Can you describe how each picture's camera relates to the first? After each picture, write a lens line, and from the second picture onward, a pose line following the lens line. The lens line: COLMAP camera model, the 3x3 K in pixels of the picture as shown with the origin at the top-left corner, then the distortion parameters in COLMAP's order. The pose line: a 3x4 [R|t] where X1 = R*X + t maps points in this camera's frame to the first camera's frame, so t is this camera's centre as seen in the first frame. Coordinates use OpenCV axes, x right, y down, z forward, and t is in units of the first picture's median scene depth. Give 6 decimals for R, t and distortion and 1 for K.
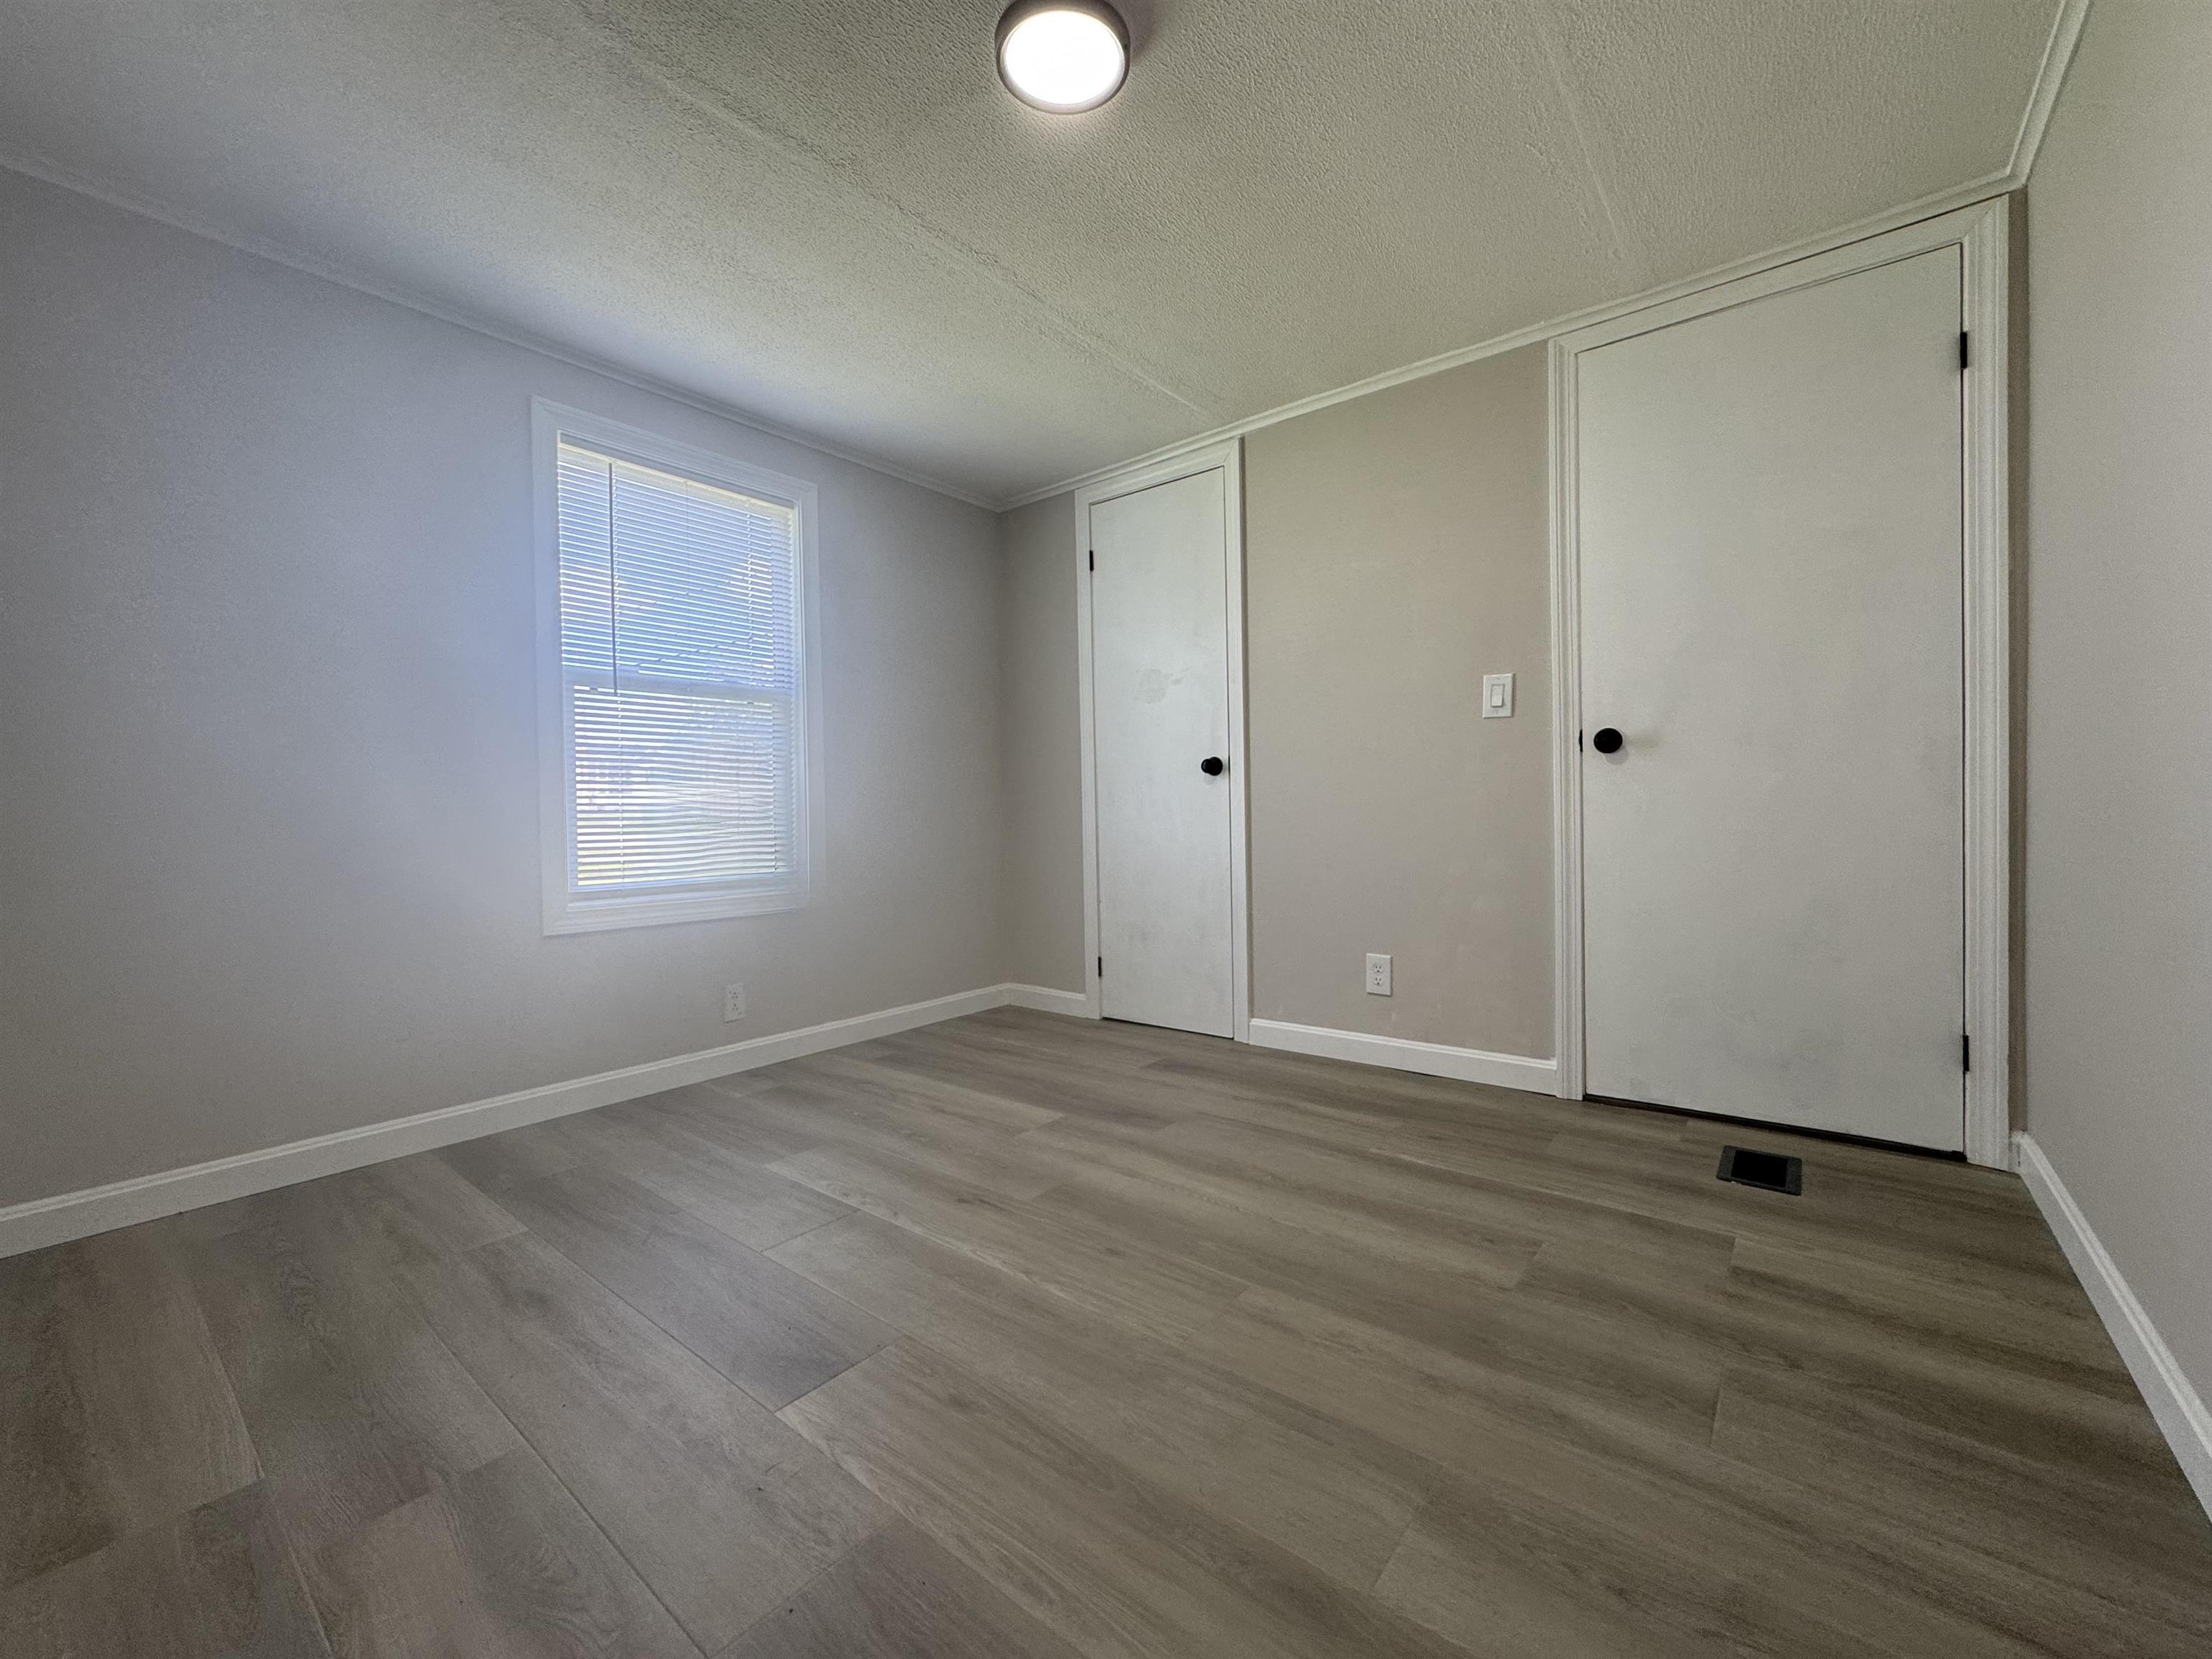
lens RADIAL K [[886.4, 0, 1108.9], [0, 886.4, 825.7], [0, 0, 1]] dist [-0.003969, 0.000178]
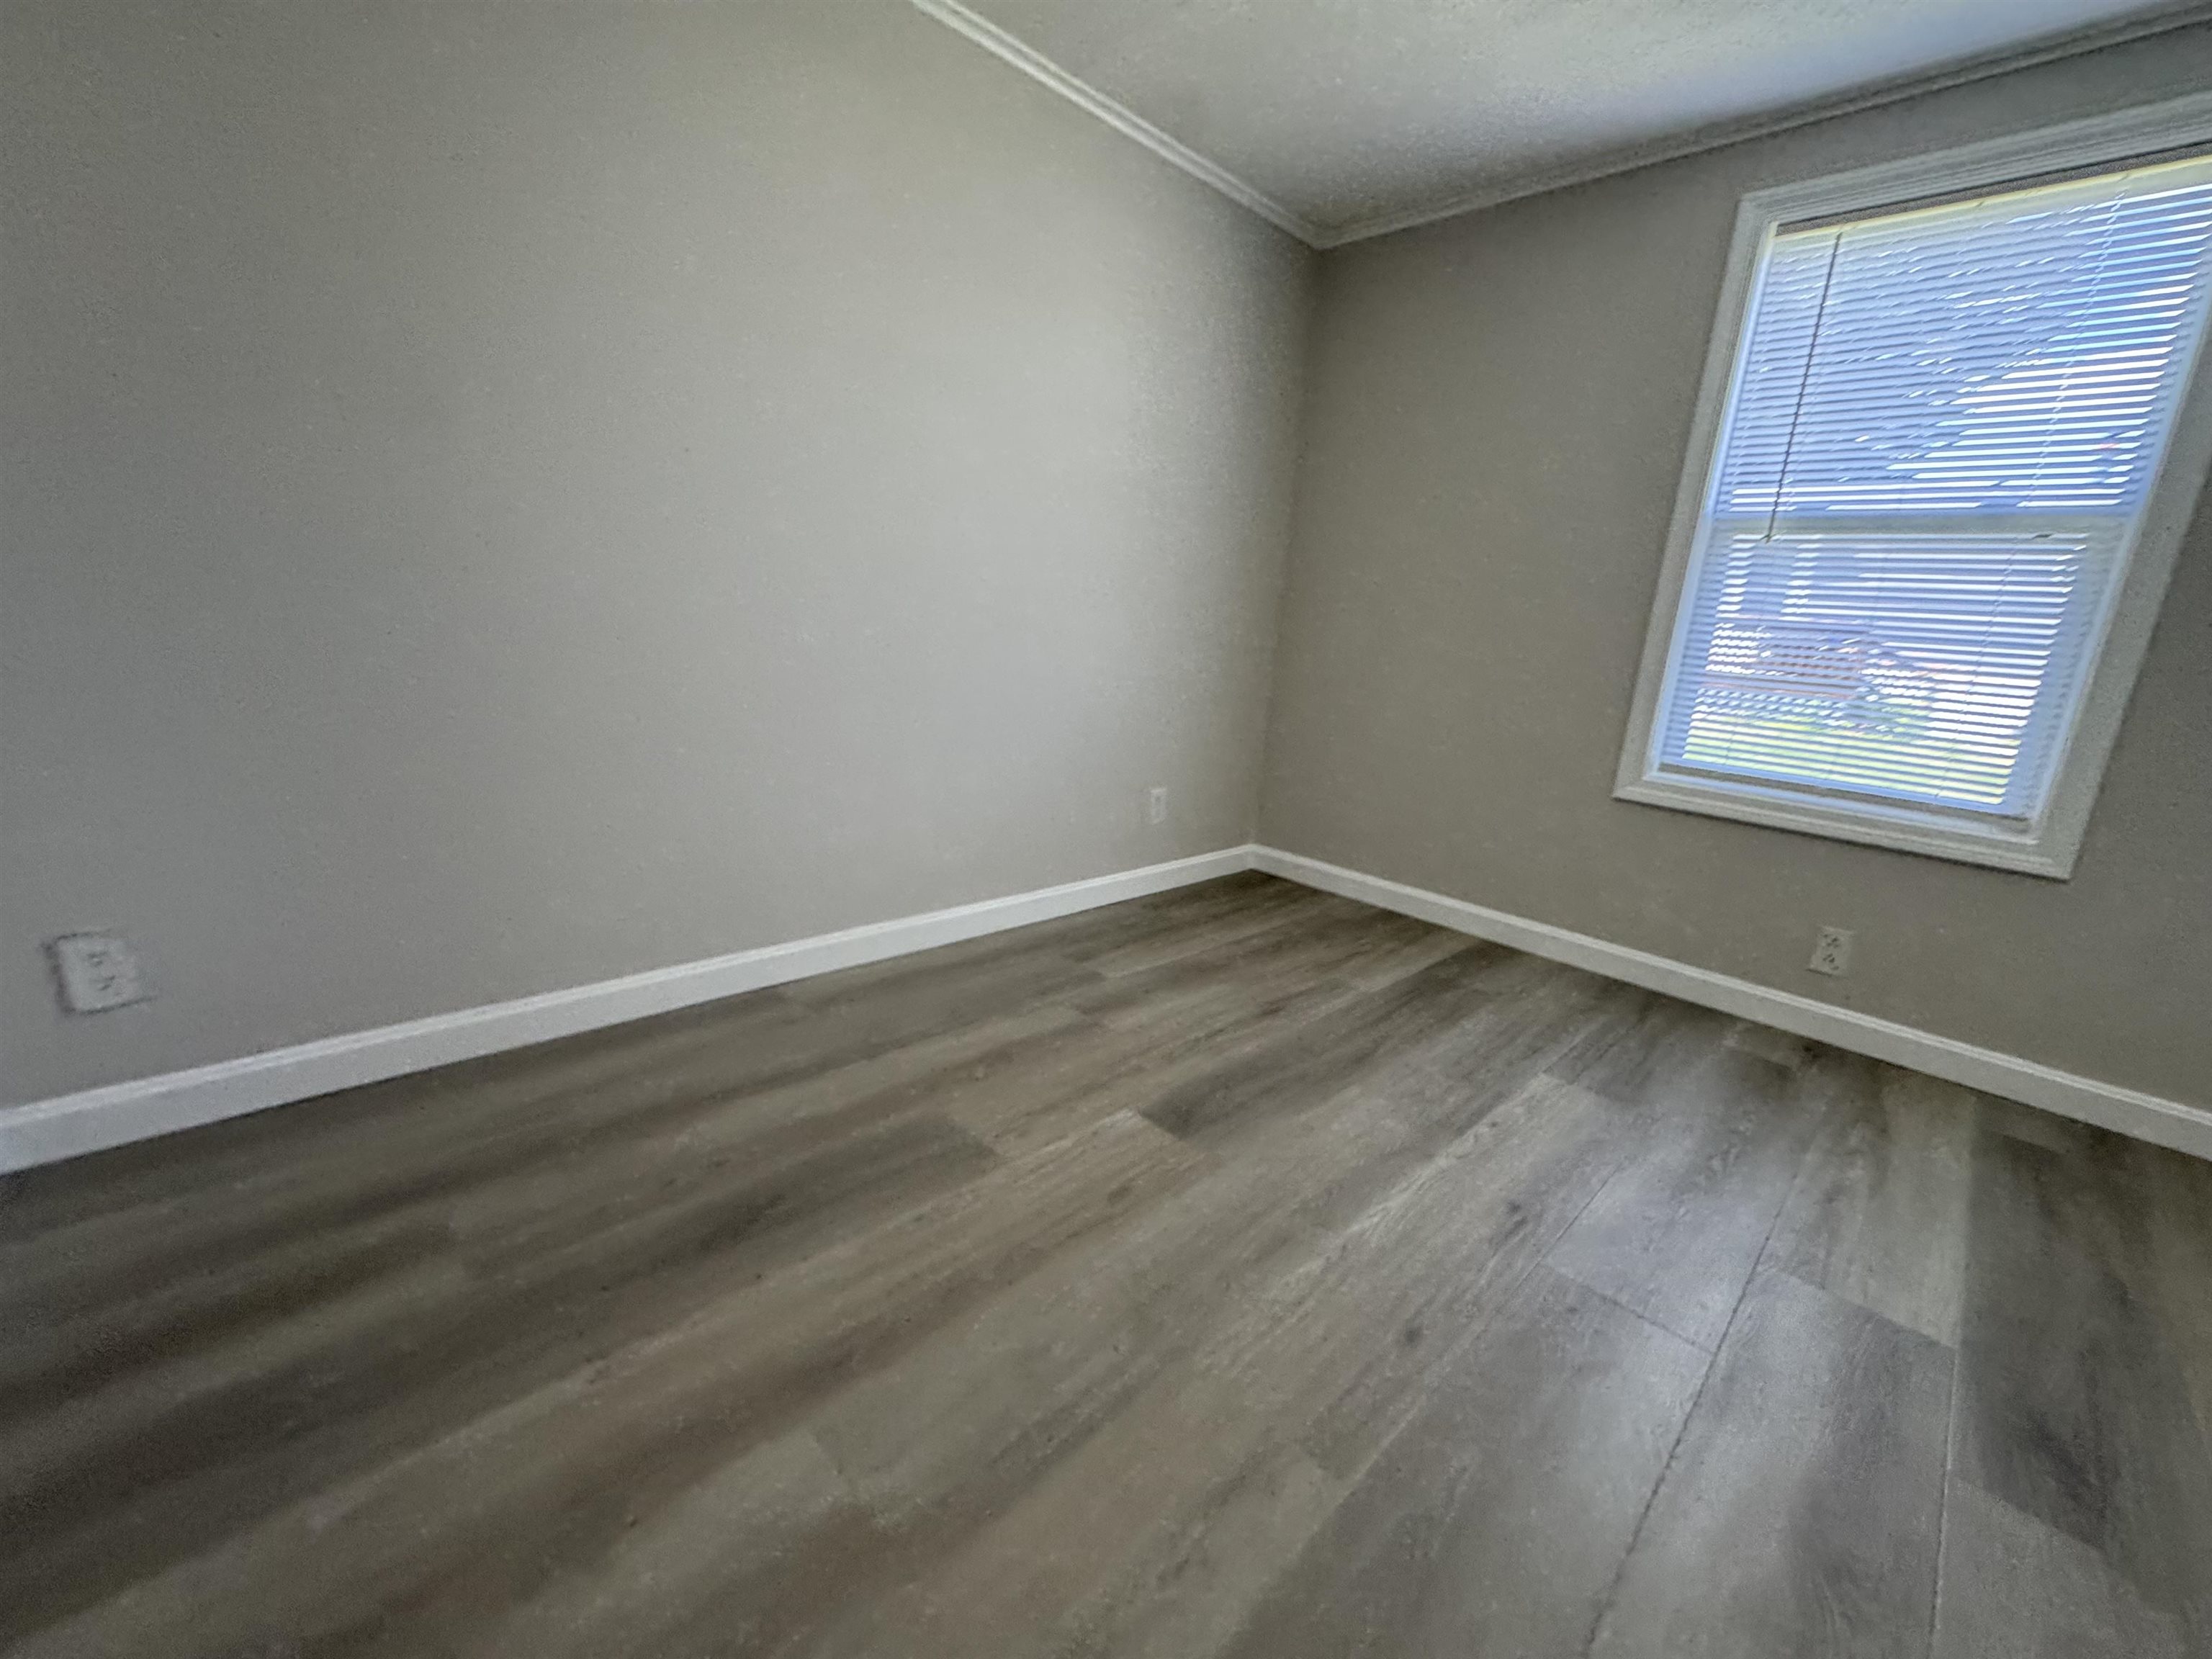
lens RADIAL K [[884.1, 0, 1105.9], [0, 884.1, 826.0], [0, 0, 1]] dist [-0.003382, -0.000026]
pose [[-0.110643, 0.244629, -0.963283, 0.681579], [-0.088006, 0.963015, 0.254669, -0.083055], [0.989956, 0.112952, -0.085022, 0.844846]]
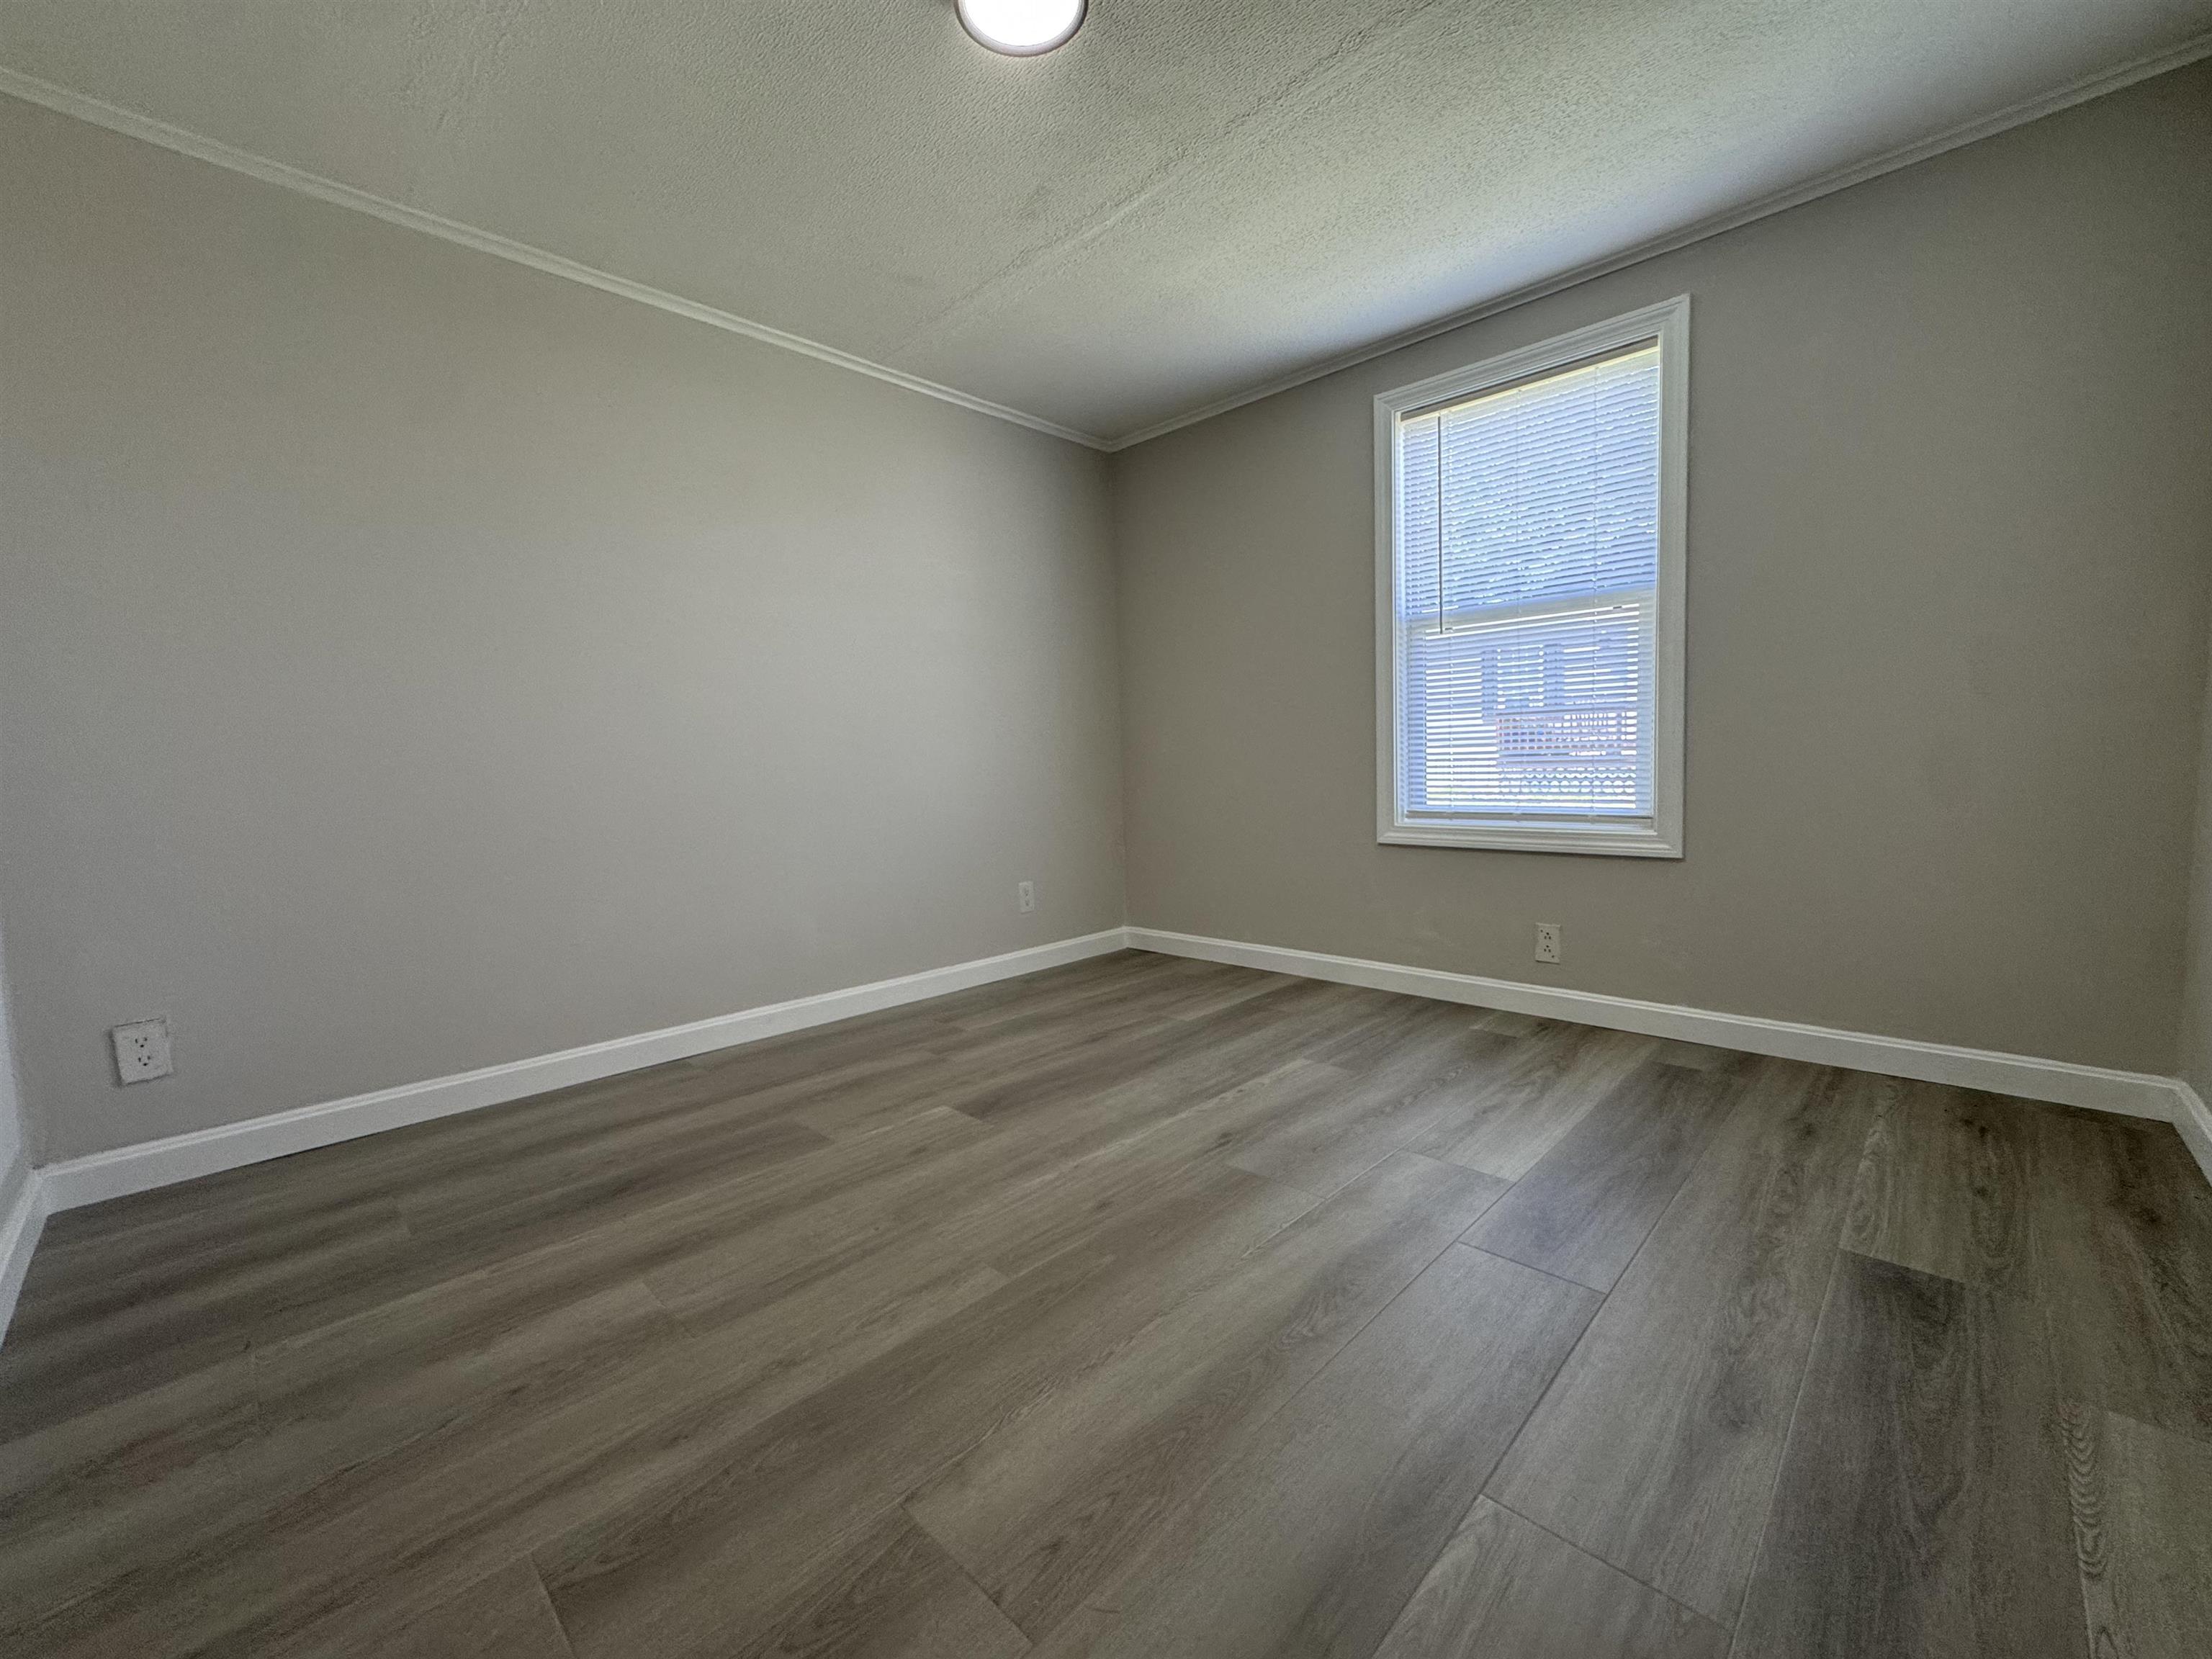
lens RADIAL K [[884.1, 0, 1105.9], [0, 884.1, 826.0], [0, 0, 1]] dist [-0.003382, -0.000026]
pose [[-0.083935, 0.092620, -0.992158, 1.028641], [0.011578, 0.995694, 0.091971, -0.028700], [0.996404, -0.003768, -0.084646, 1.194514]]
